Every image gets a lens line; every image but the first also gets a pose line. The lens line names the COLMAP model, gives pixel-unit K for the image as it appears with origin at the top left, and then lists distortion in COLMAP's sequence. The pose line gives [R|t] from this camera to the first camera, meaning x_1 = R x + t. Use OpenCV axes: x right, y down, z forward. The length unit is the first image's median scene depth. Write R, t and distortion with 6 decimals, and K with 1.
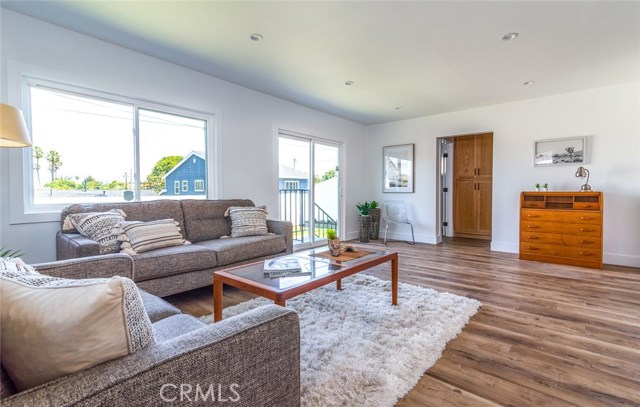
lens RADIAL K [[289.3, 0, 326.8], [0, 289.3, 199.5], [0, 0, 1]] dist [0.016053, 0.000760]
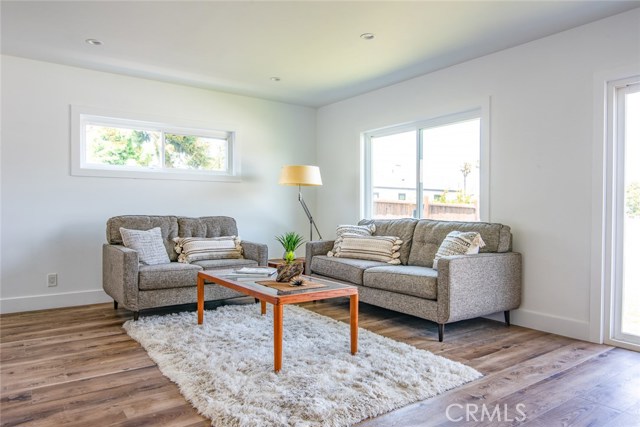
lens RADIAL K [[442.4, 0, 320.6], [0, 442.4, 217.3], [0, 0, 1]] dist [-0.000250, -0.000341]
pose [[-0.249457, 0.012891, -0.968300, 1.186545], [-0.035590, 0.999114, 0.022471, -0.032581], [0.967732, 0.040068, -0.248777, 1.296914]]
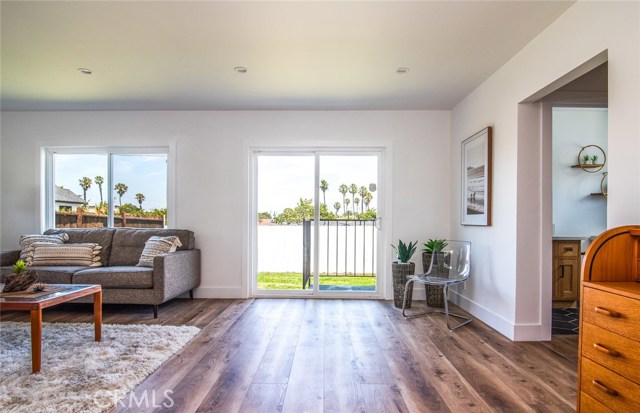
lens RADIAL K [[341.5, 0, 325.7], [0, 341.5, 227.4], [0, 0, 1]] dist [-0.017163, 0.000533]
pose [[0.632772, 0.013978, -0.774212, 1.313057], [-0.027772, 0.999603, -0.004651, -0.022996], [0.773840, 0.024444, 0.632909, 0.979078]]
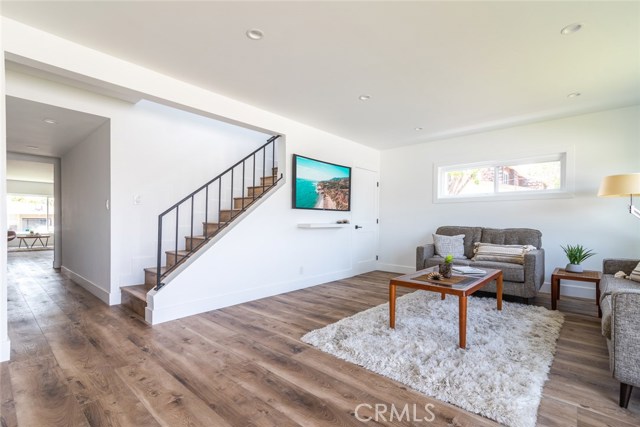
lens RADIAL K [[298.9, 0, 325.7], [0, 298.9, 228.3], [0, 0, 1]] dist [0.013884, -0.000980]
pose [[-0.999757, -0.006835, 0.020981, 0.442927], [-0.005628, 0.998355, 0.057055, -0.062890], [-0.021337, 0.056923, -0.998151, 2.009126]]
